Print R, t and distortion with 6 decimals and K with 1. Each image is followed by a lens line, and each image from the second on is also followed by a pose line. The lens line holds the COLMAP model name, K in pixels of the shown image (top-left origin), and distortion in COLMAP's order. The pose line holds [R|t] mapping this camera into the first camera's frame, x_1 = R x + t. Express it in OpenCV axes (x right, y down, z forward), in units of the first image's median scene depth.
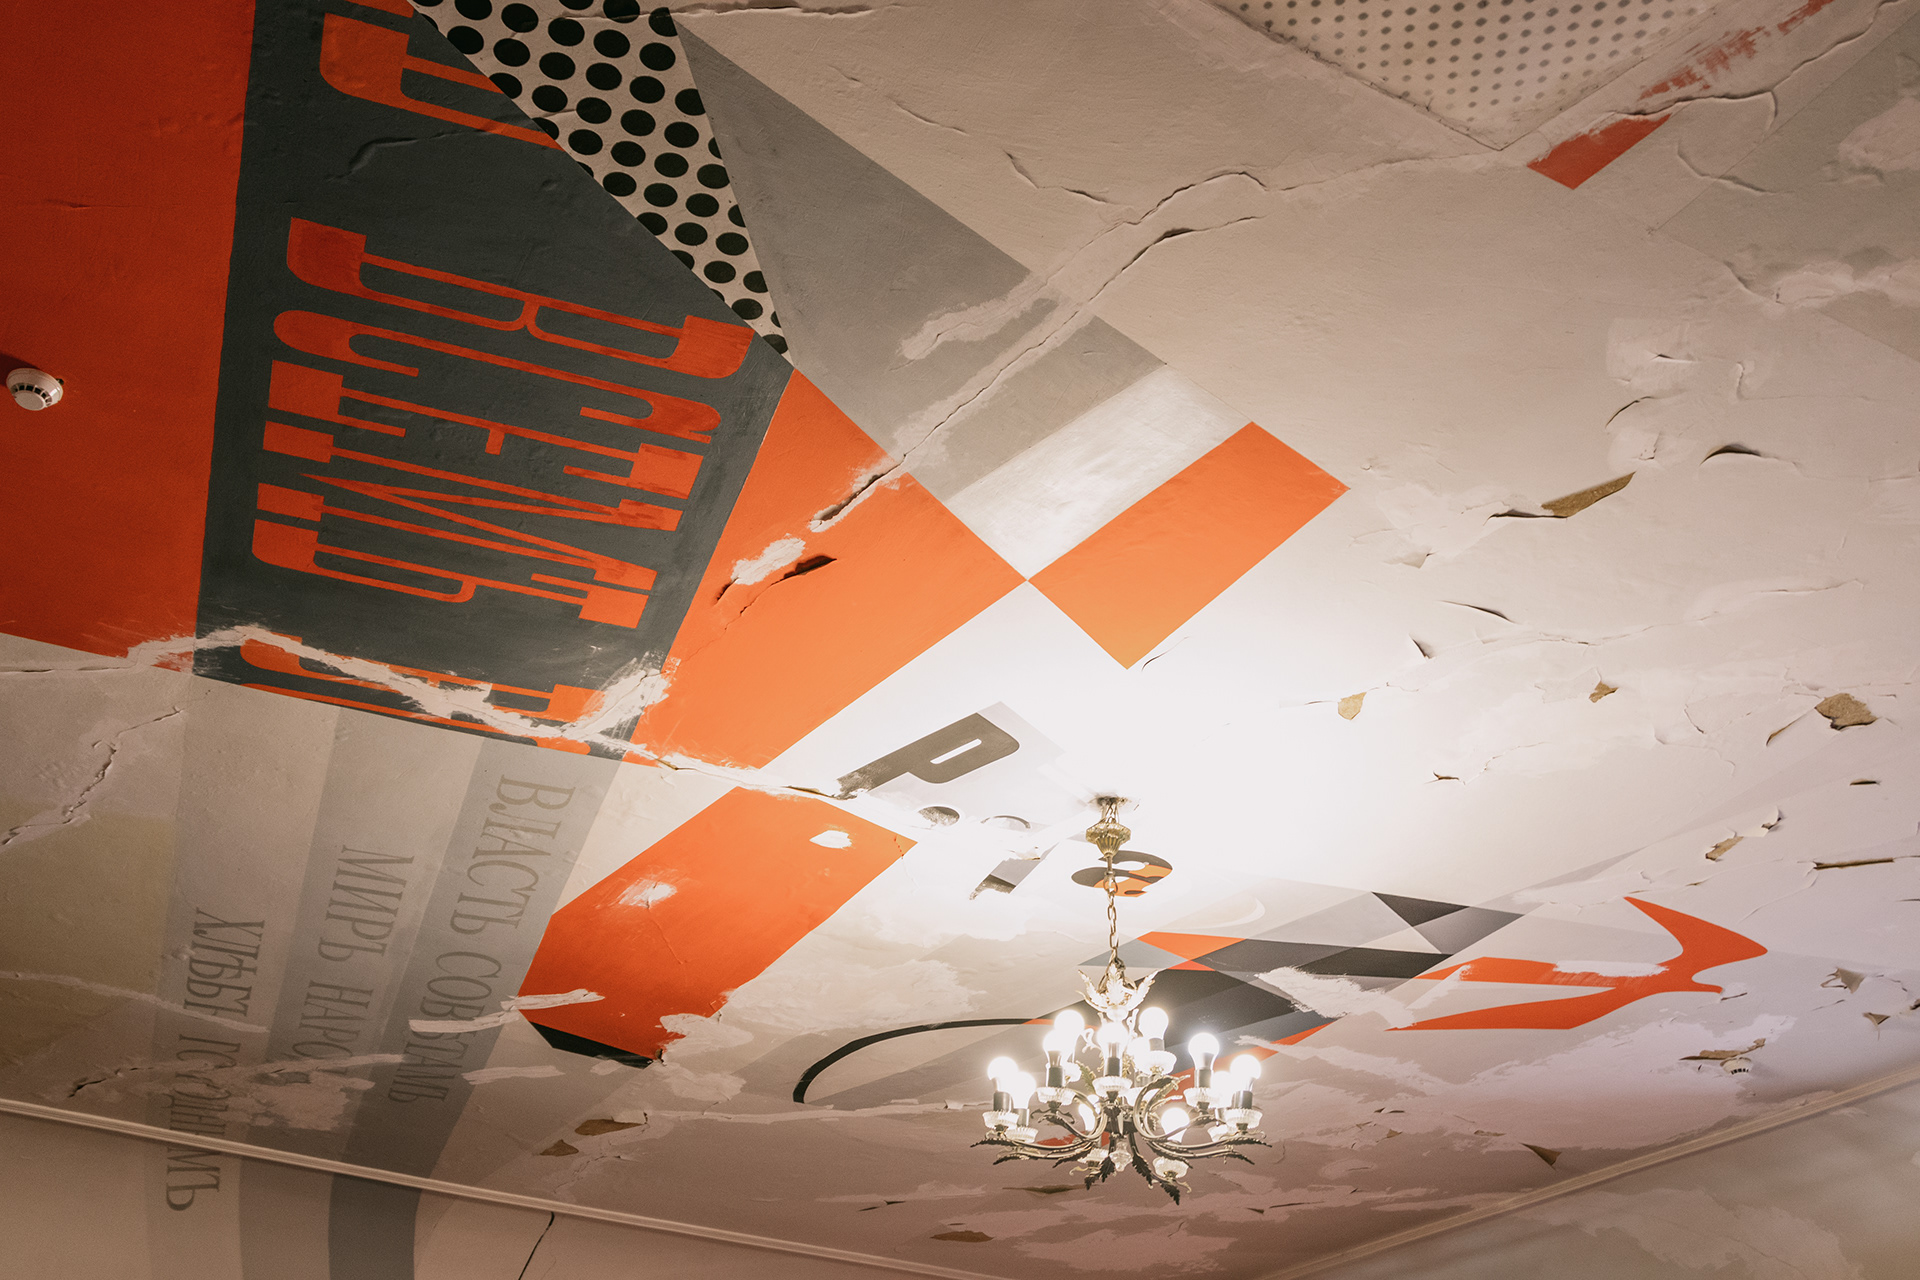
lens RADIAL K [[2129.2, 0, 931.9], [0, 2129.2, 641.1], [0, 0, 1]] dist [0.010046, 0.021946]
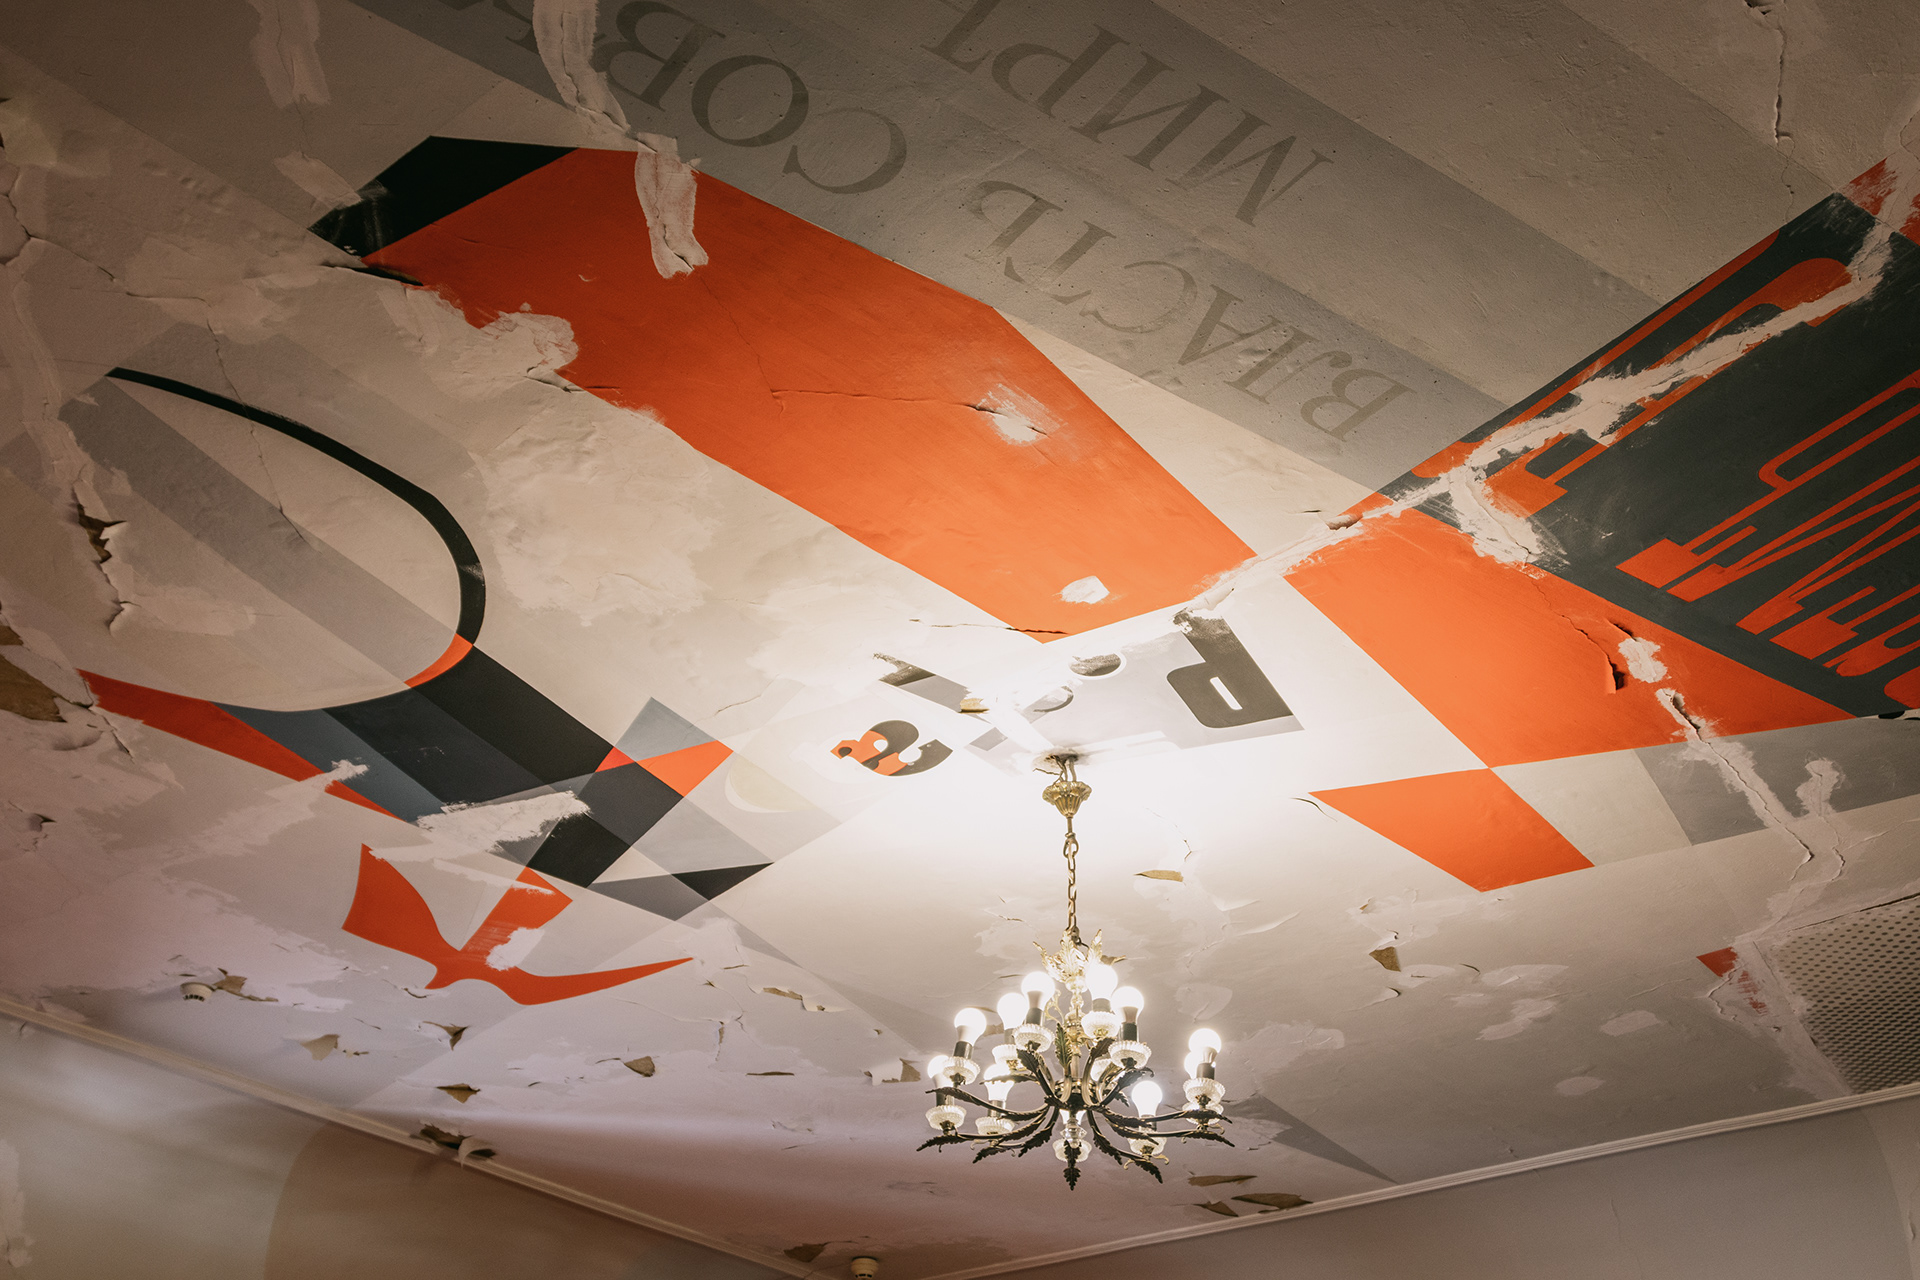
lens RADIAL K [[2129.2, 0, 931.9], [0, 2129.2, 641.1], [0, 0, 1]] dist [0.010046, 0.021946]
pose [[-0.292811, 0.504950, 0.811965, -0.766469], [-0.499316, 0.643453, -0.580217, 0.683775], [-0.815442, -0.575321, 0.063720, 1.116503]]
